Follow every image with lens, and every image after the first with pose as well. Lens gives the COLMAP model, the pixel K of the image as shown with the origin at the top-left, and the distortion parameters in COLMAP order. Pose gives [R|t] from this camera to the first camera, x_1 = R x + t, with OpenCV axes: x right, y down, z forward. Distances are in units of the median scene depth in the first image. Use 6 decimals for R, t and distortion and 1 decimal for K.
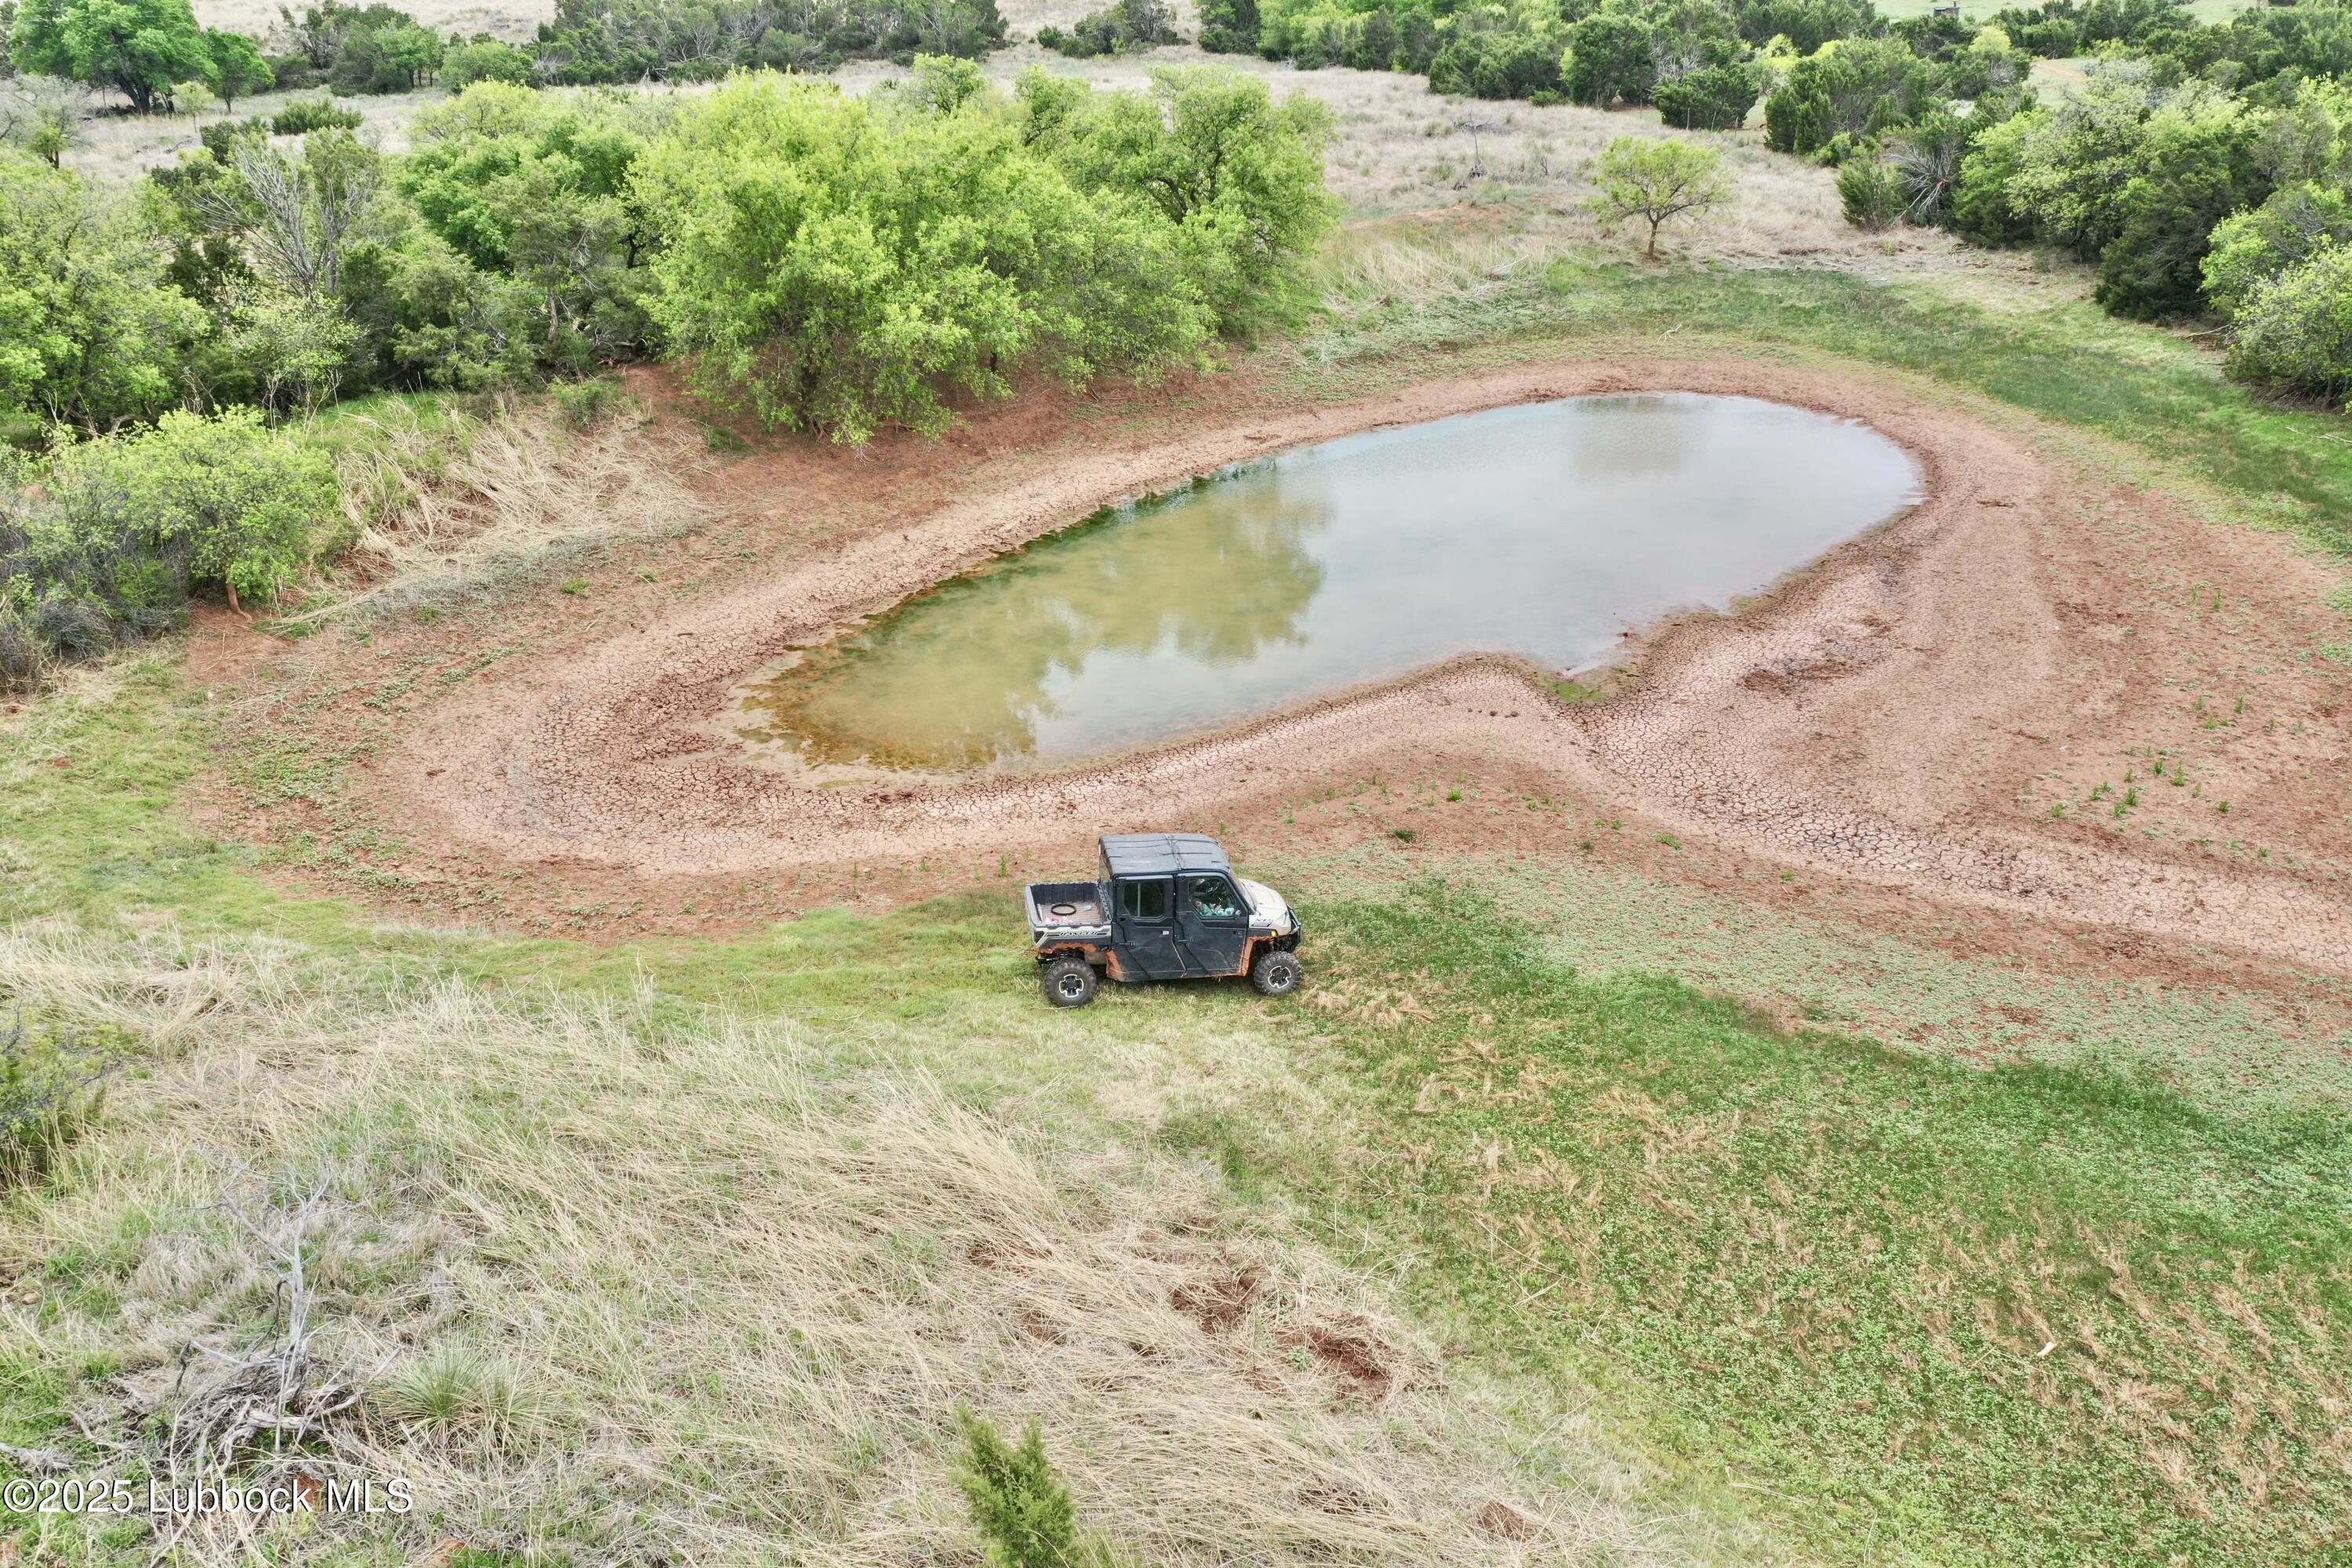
lens RADIAL K [[1882.0, 0, 1176.0], [0, 1882.0, 784.0], [0, 0, 1]] dist [0.007488, 0.004681]
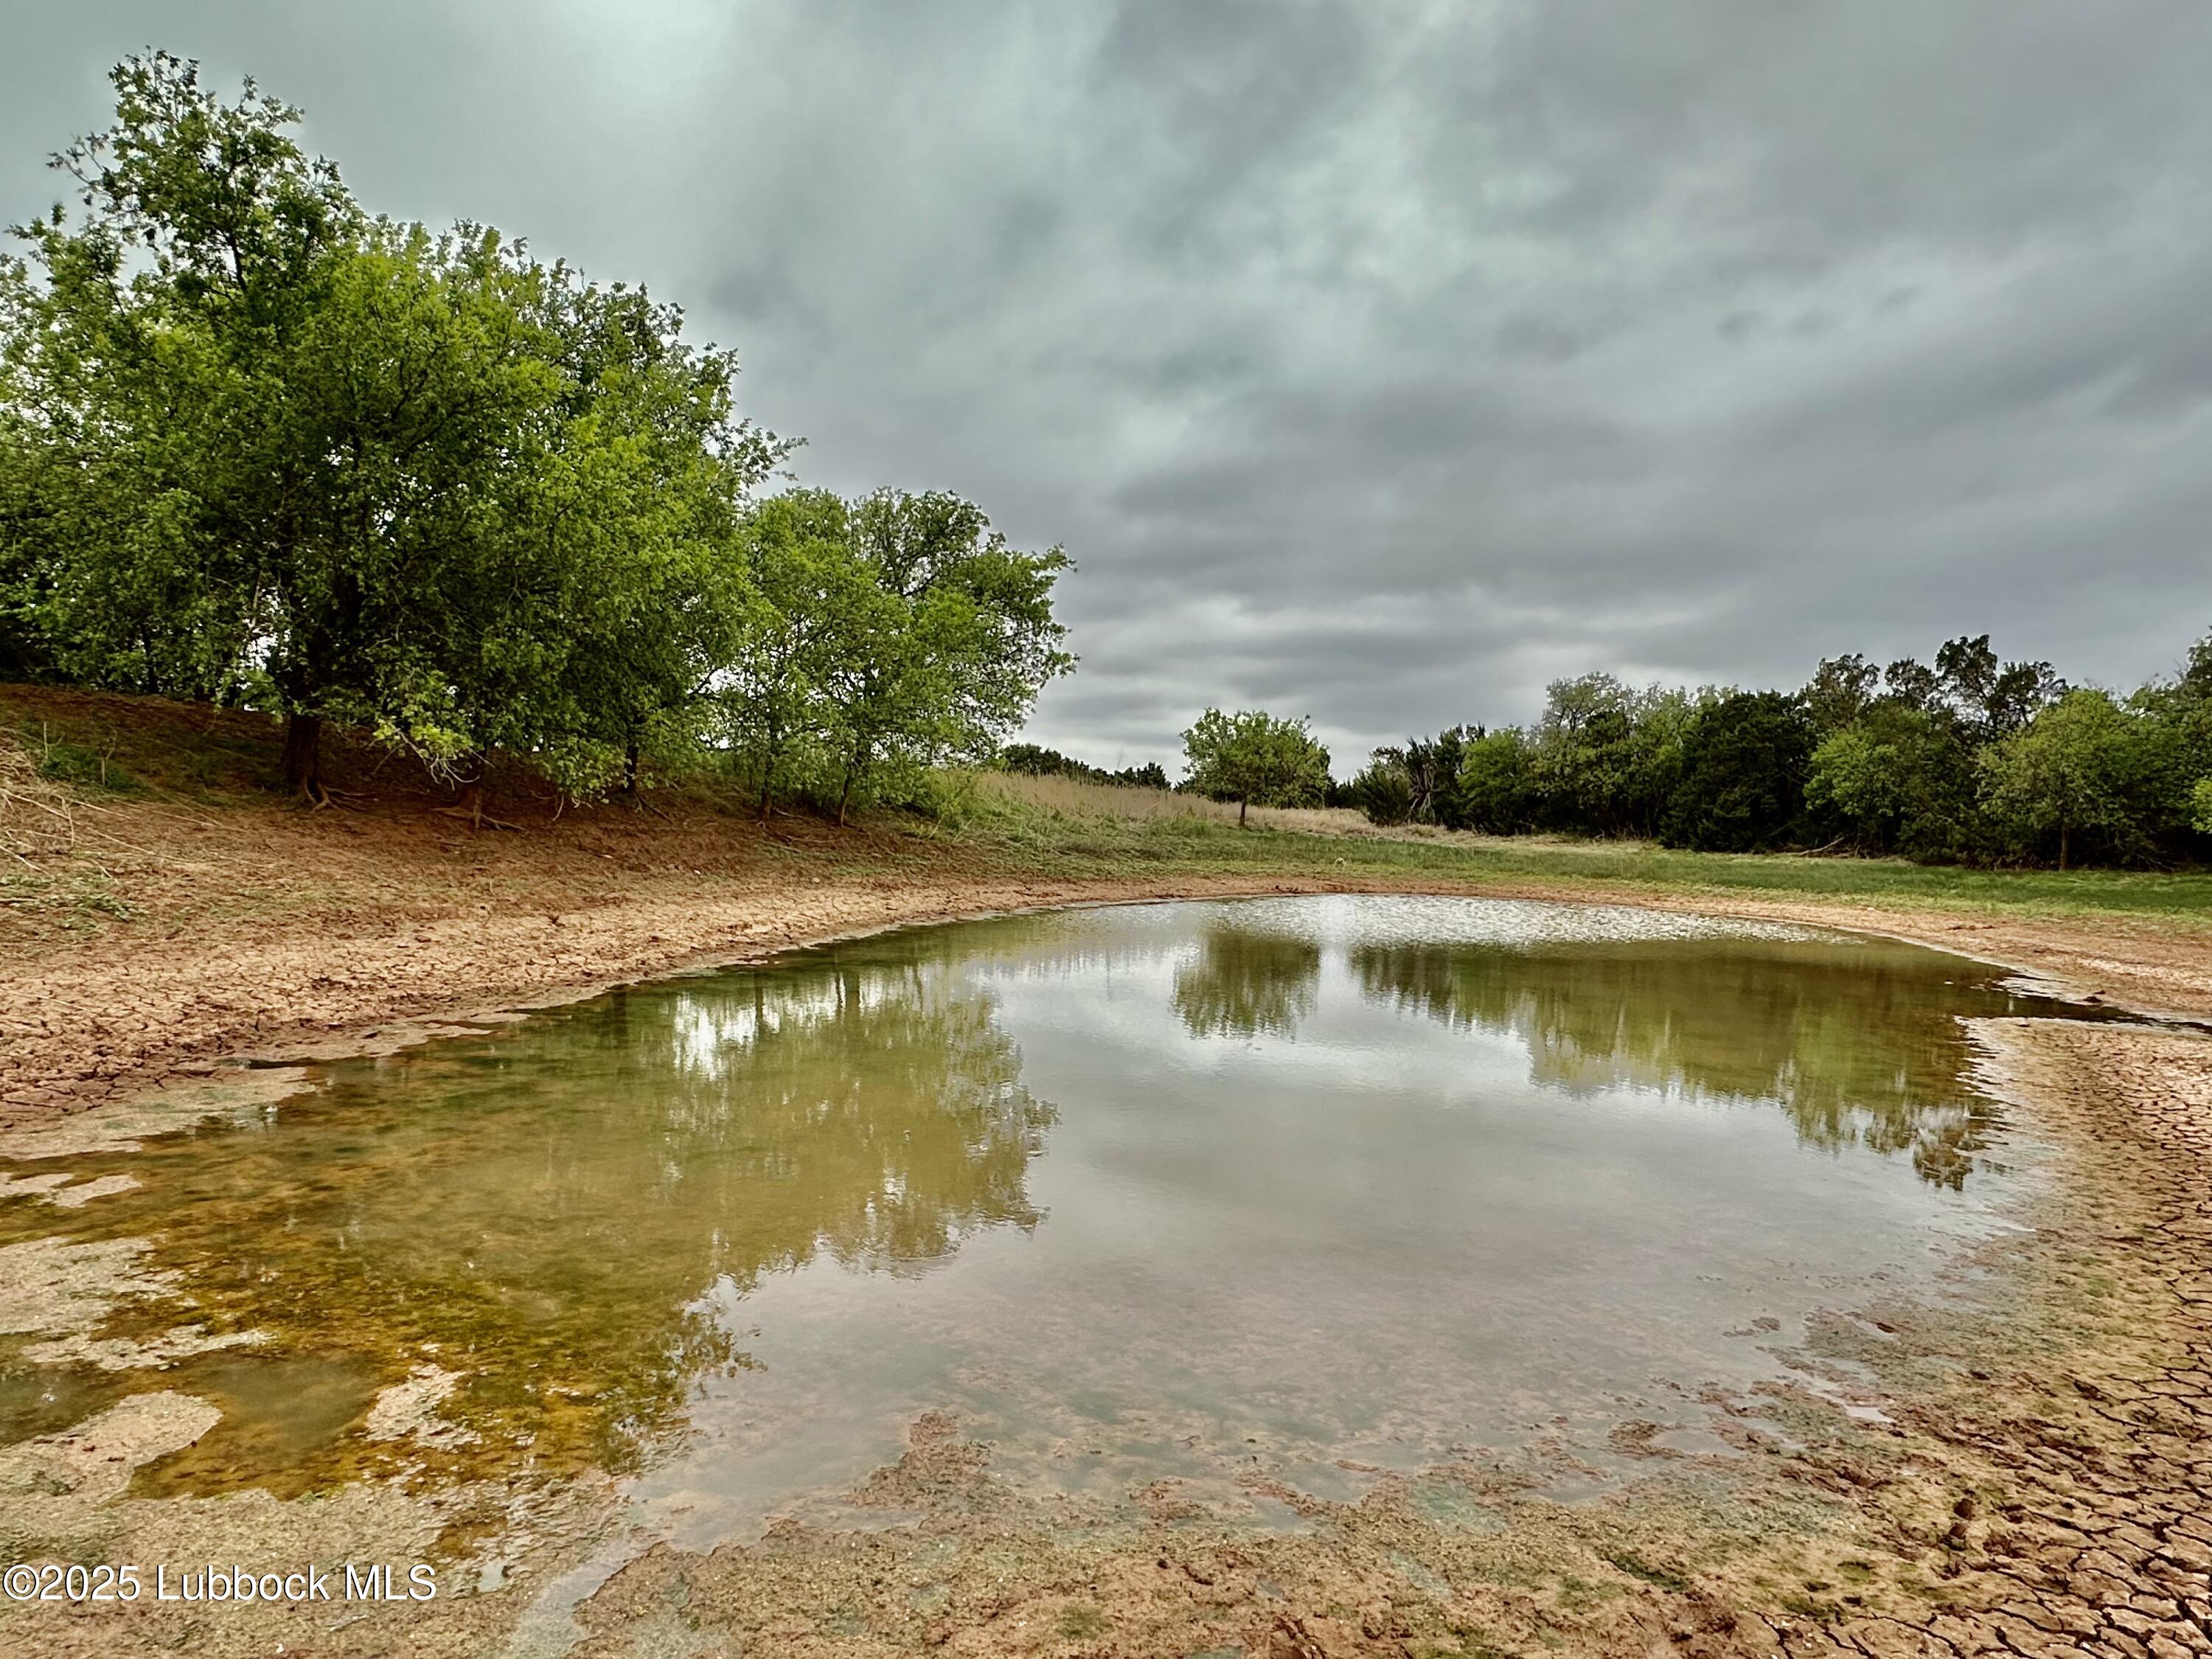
lens RADIAL K [[1279.8, 0, 1106.0], [0, 1279.8, 829.5], [0, 0, 1]] dist [0.003083, 0.000926]
pose [[0.911208, 0.056704, 0.408026, -0.101227], [0.125736, 0.904933, -0.406555, -0.007973], [-0.392289, 0.421759, 0.817452, 0.470542]]
